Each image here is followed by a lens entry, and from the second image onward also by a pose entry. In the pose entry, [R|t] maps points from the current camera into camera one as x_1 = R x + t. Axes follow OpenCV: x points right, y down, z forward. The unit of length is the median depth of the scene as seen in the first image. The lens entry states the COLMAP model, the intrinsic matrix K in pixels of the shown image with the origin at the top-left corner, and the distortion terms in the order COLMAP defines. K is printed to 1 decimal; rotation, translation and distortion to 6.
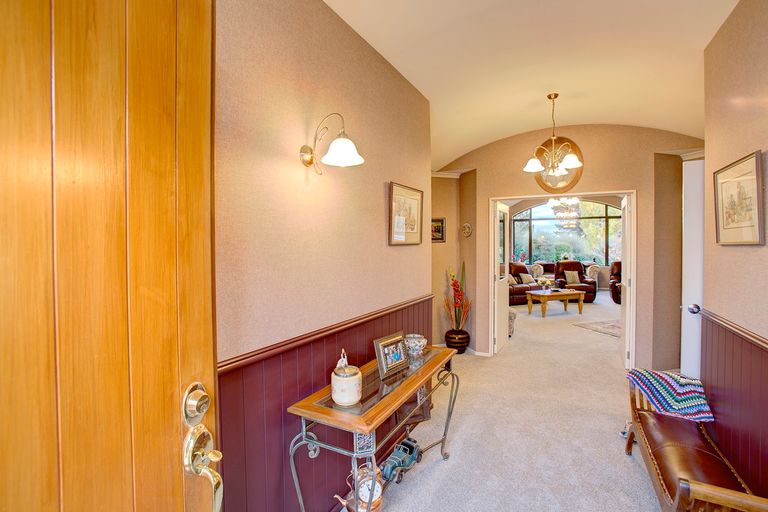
lens RADIAL K [[368.5, 0, 383.8], [0, 368.5, 246.6], [0, 0, 1]] dist [-0.062209, 0.030189]
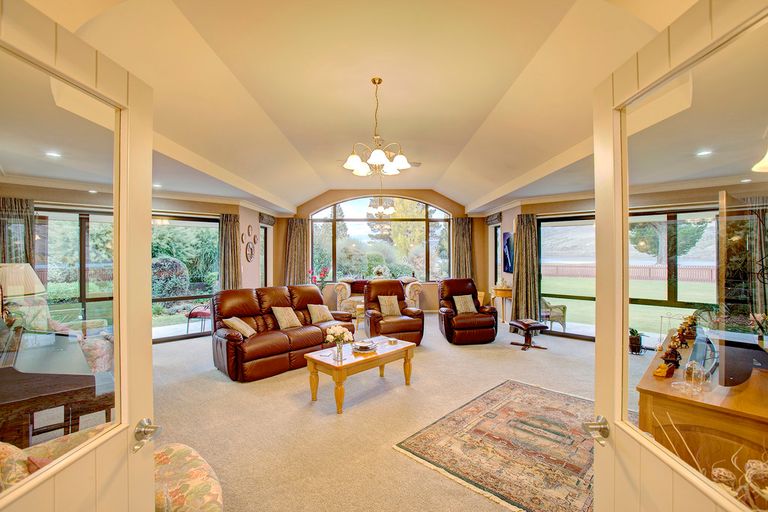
lens RADIAL K [[368.5, 0, 383.8], [0, 368.5, 246.6], [0, 0, 1]] dist [-0.062209, 0.030189]
pose [[0.886217, 0.010222, 0.463157, 0.193823], [0.000809, 0.999721, -0.023612, -0.004839], [-0.463270, 0.021300, 0.885961, 0.397854]]
